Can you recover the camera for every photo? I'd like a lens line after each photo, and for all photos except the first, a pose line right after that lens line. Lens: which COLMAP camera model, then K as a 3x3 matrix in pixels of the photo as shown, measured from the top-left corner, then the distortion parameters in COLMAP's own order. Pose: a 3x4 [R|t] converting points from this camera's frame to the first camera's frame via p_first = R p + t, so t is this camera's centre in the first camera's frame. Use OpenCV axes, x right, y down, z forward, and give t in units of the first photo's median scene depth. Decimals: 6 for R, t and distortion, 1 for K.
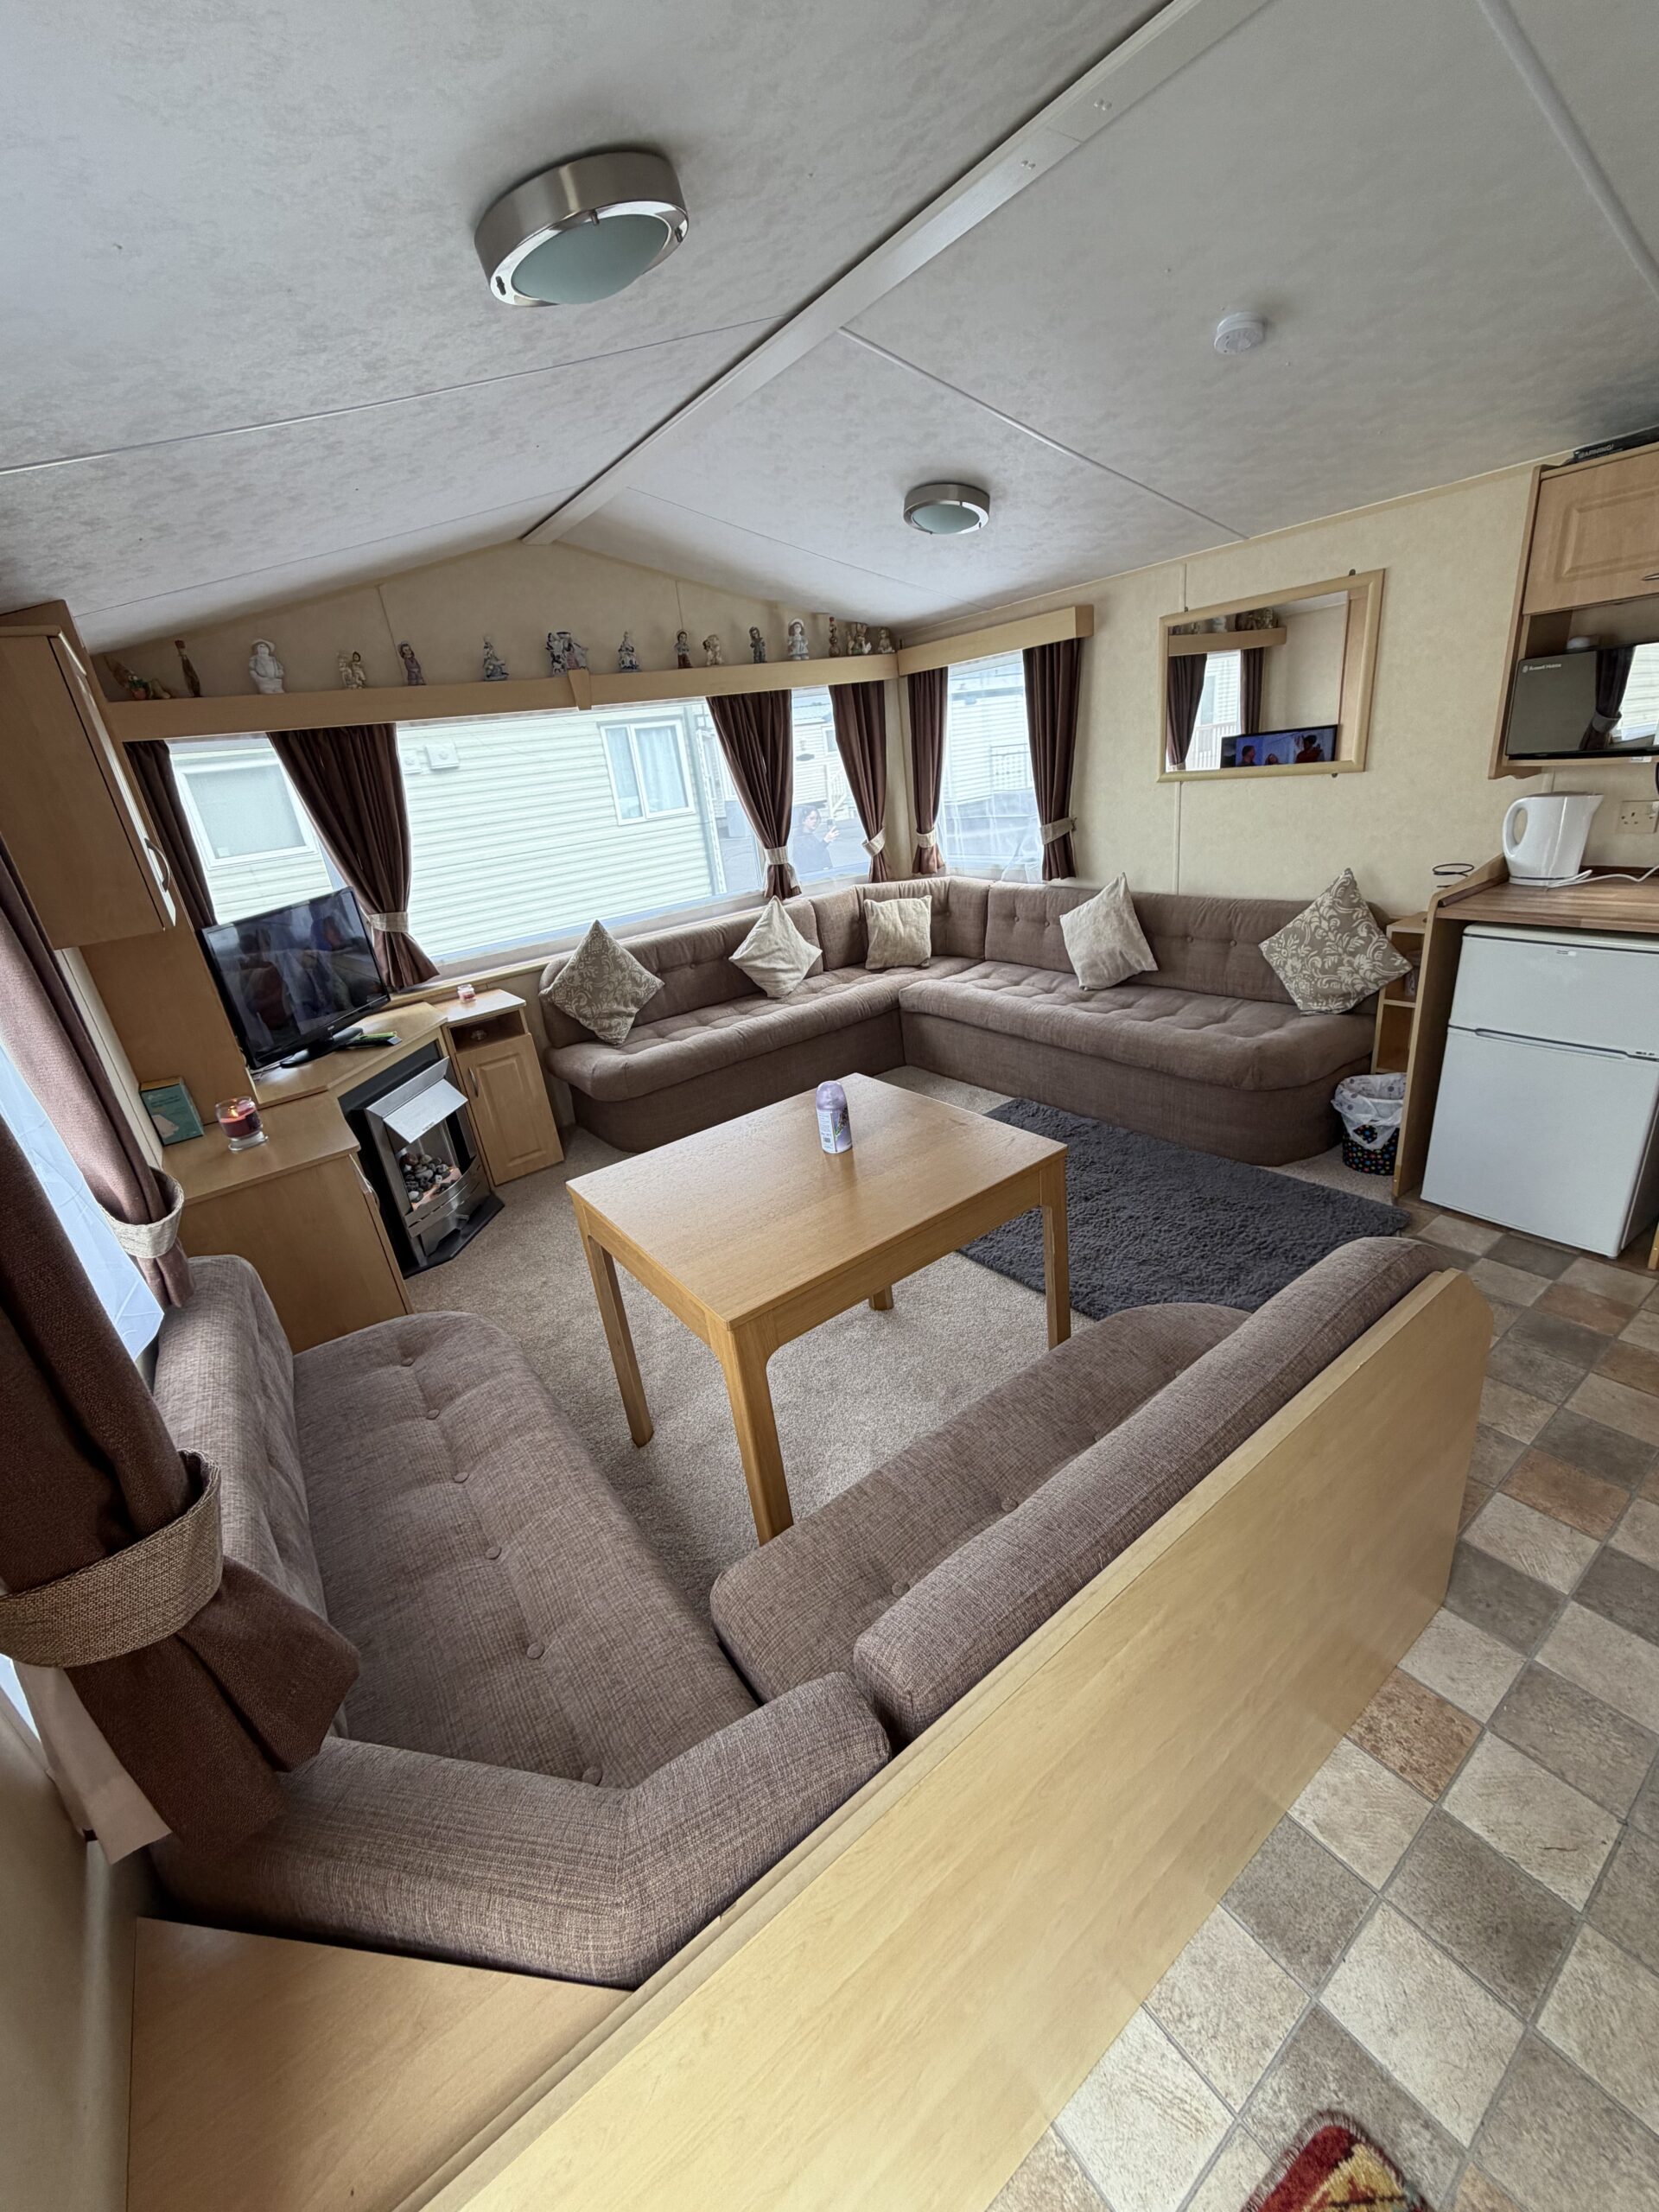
lens RADIAL K [[881.1, 0, 829.1], [0, 881.1, 1105.9], [0, 0, 1]] dist [0.000225, 0.000007]
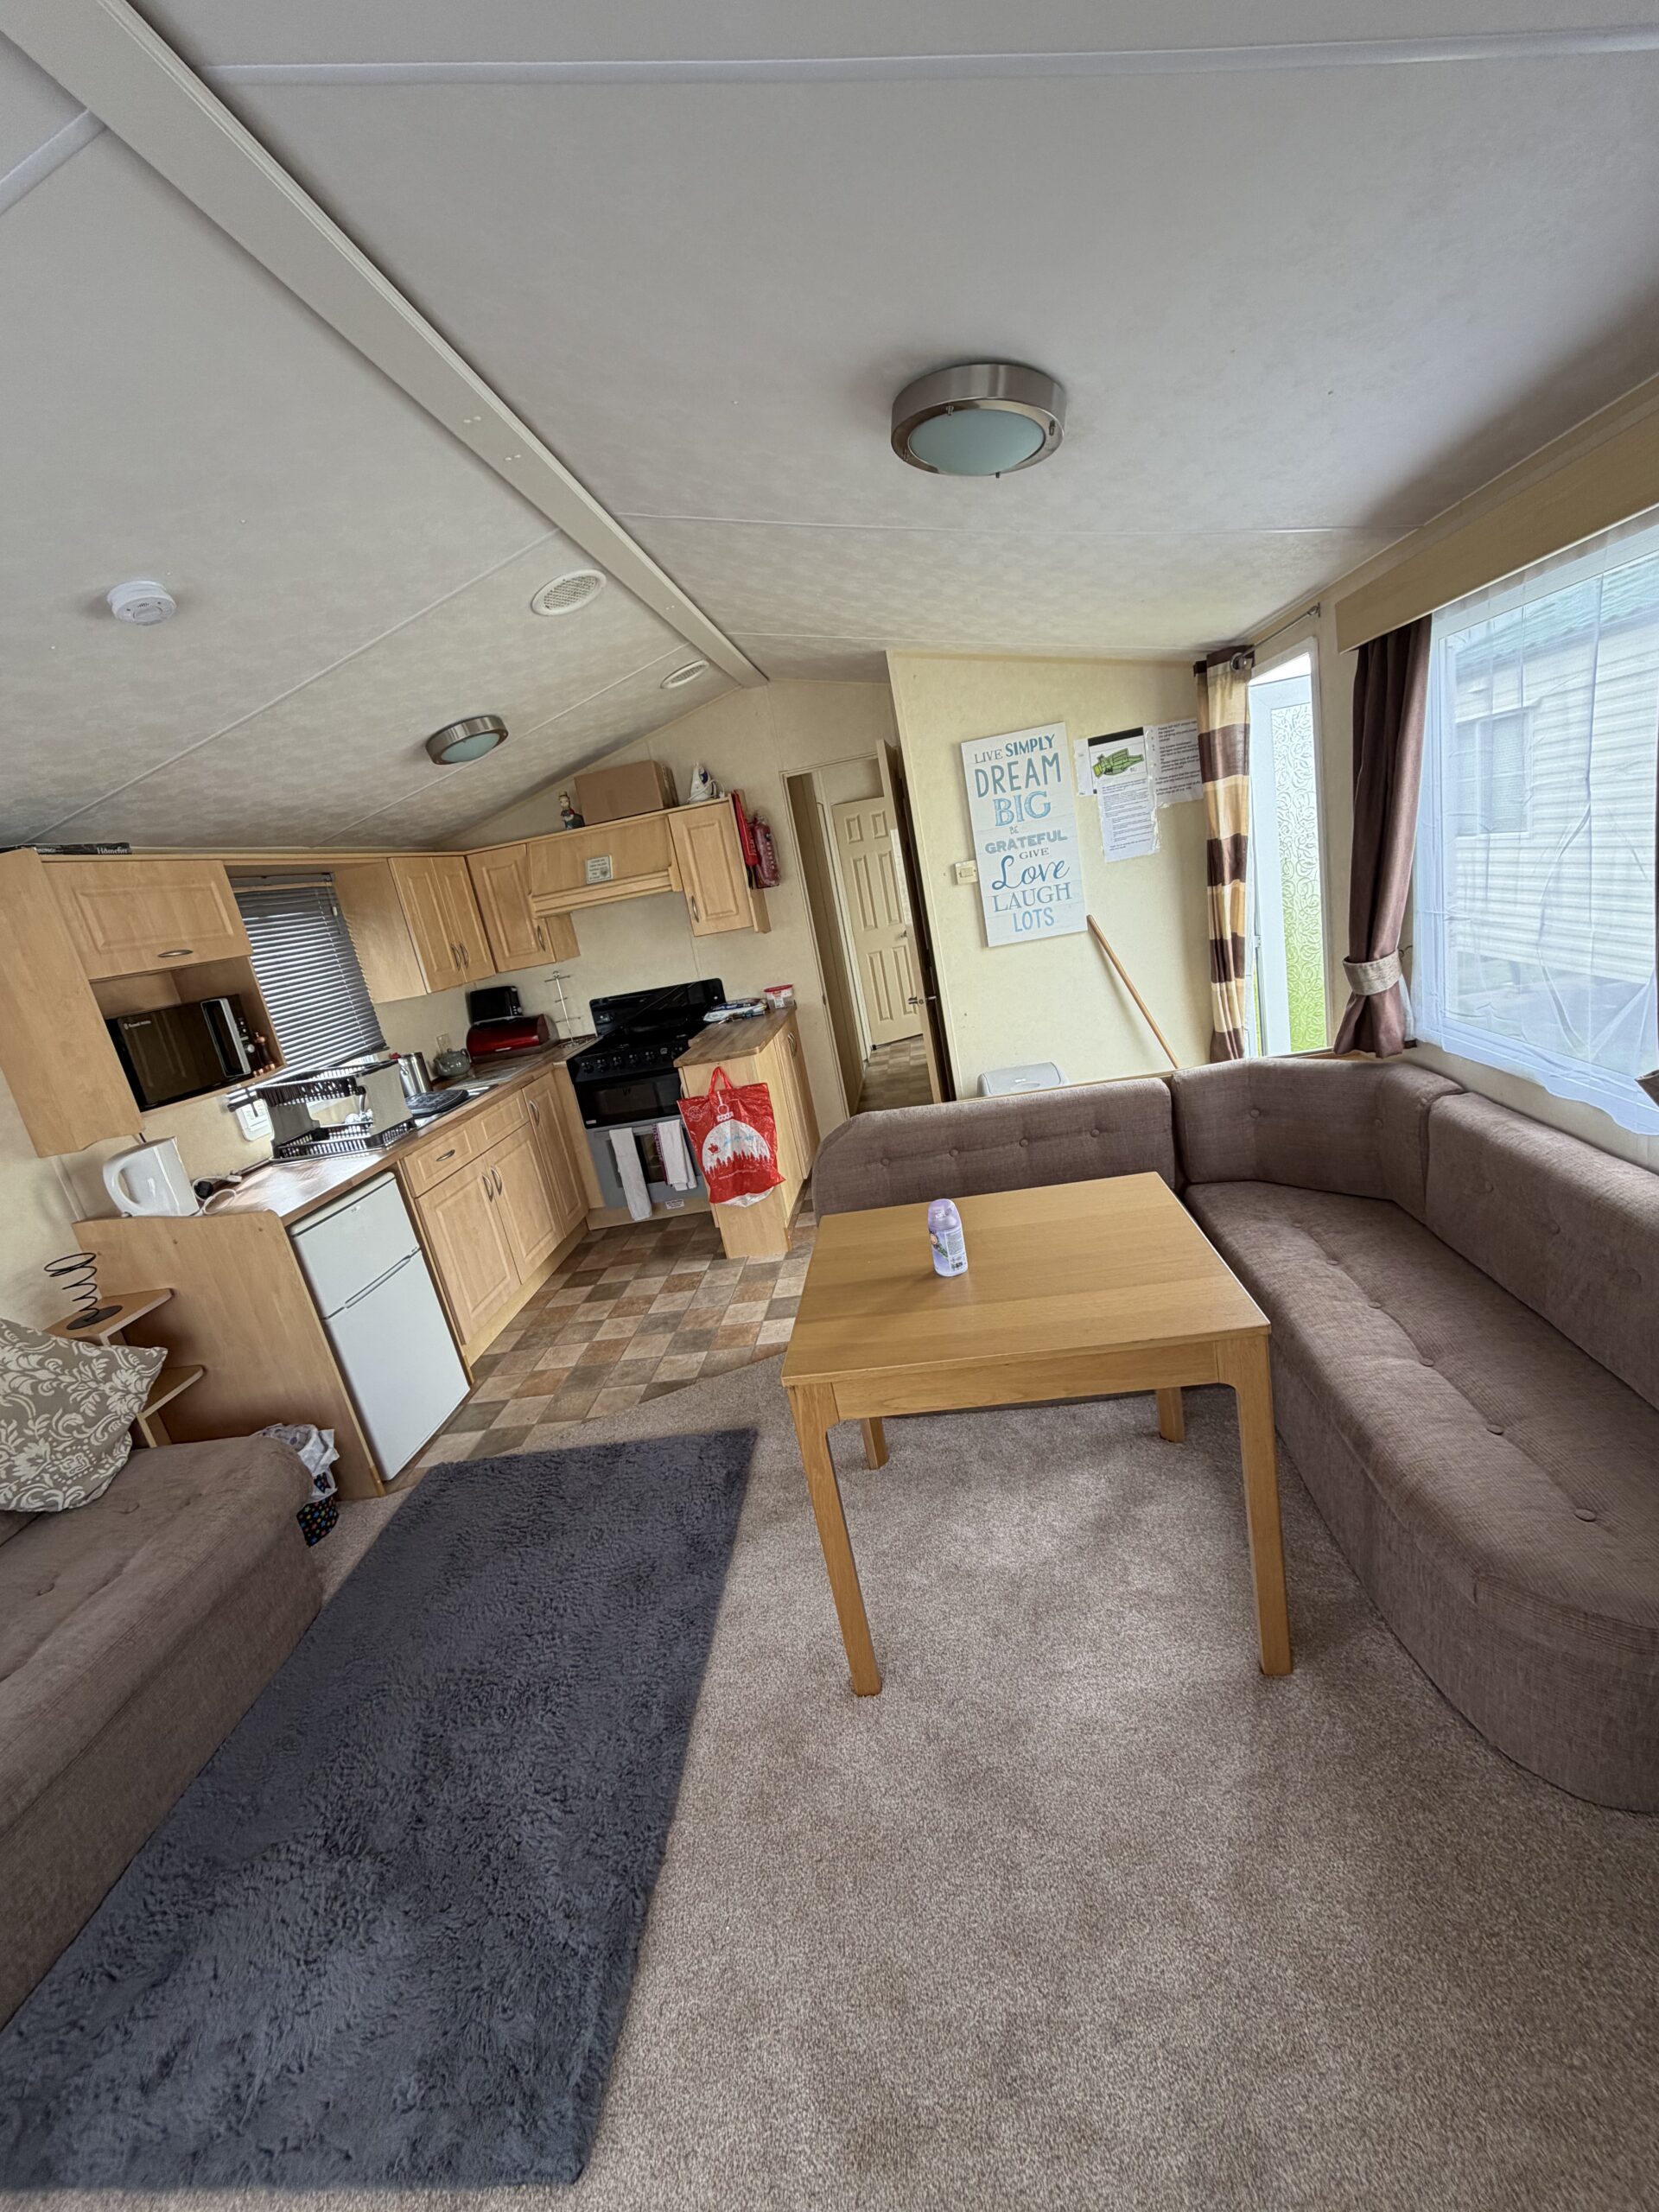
lens RADIAL K [[881.1, 0, 829.6], [0, 881.1, 1106.7], [0, 0, 1]] dist [0.000225, 0.000007]
pose [[-0.705483, 0.074232, 0.704829, -0.372515], [0.499685, 0.757359, 0.420384, -0.352648], [-0.502602, 0.648766, -0.571396, 0.968136]]
